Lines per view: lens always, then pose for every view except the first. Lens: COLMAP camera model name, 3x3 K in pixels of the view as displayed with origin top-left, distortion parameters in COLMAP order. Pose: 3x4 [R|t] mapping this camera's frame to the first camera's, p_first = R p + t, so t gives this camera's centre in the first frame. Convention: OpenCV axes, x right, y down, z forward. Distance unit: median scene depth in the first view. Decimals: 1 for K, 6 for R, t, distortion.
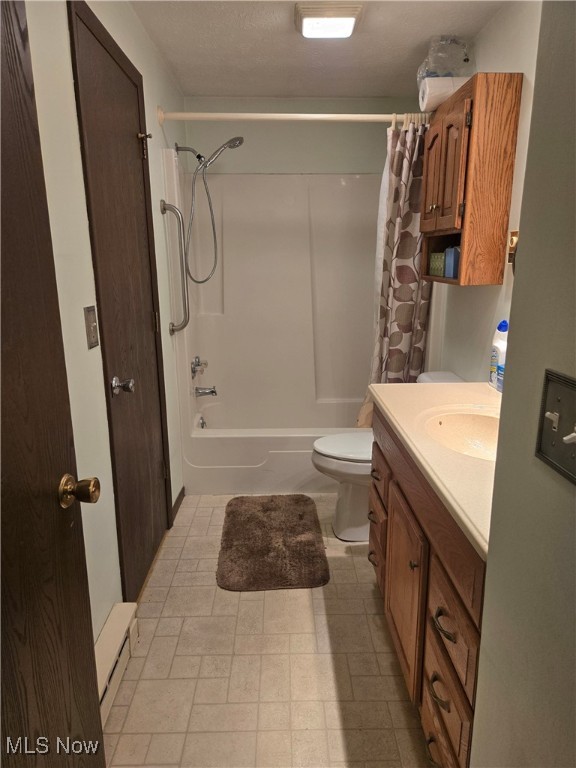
lens RADIAL K [[516.2, 0, 288.0], [0, 516.2, 385.2], [0, 0, 1]] dist [-0.000611, 0.000234]
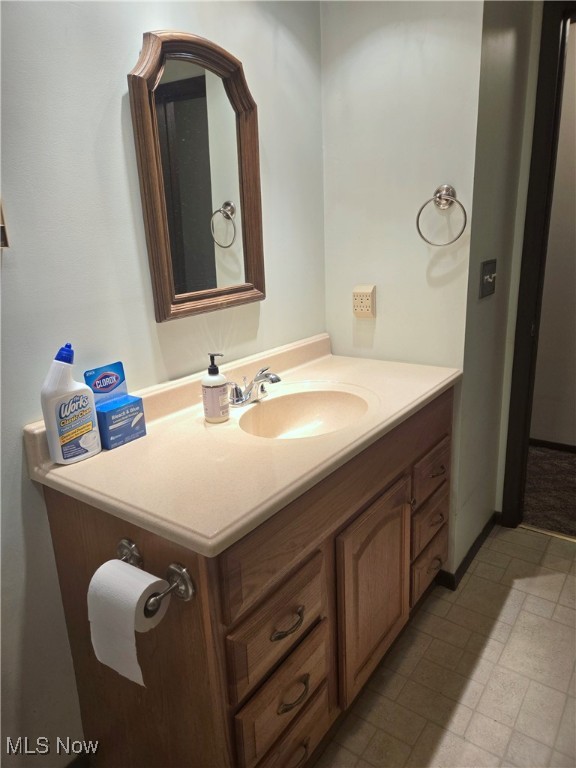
lens RADIAL K [[516.2, 0, 287.5], [0, 516.2, 382.2], [0, 0, 1]] dist [-0.000611, 0.000234]
pose [[-0.789710, -0.143101, 0.596557, -0.135151], [0.184835, 0.871729, 0.453790, -0.366693], [-0.584973, 0.468627, -0.661963, 1.515504]]
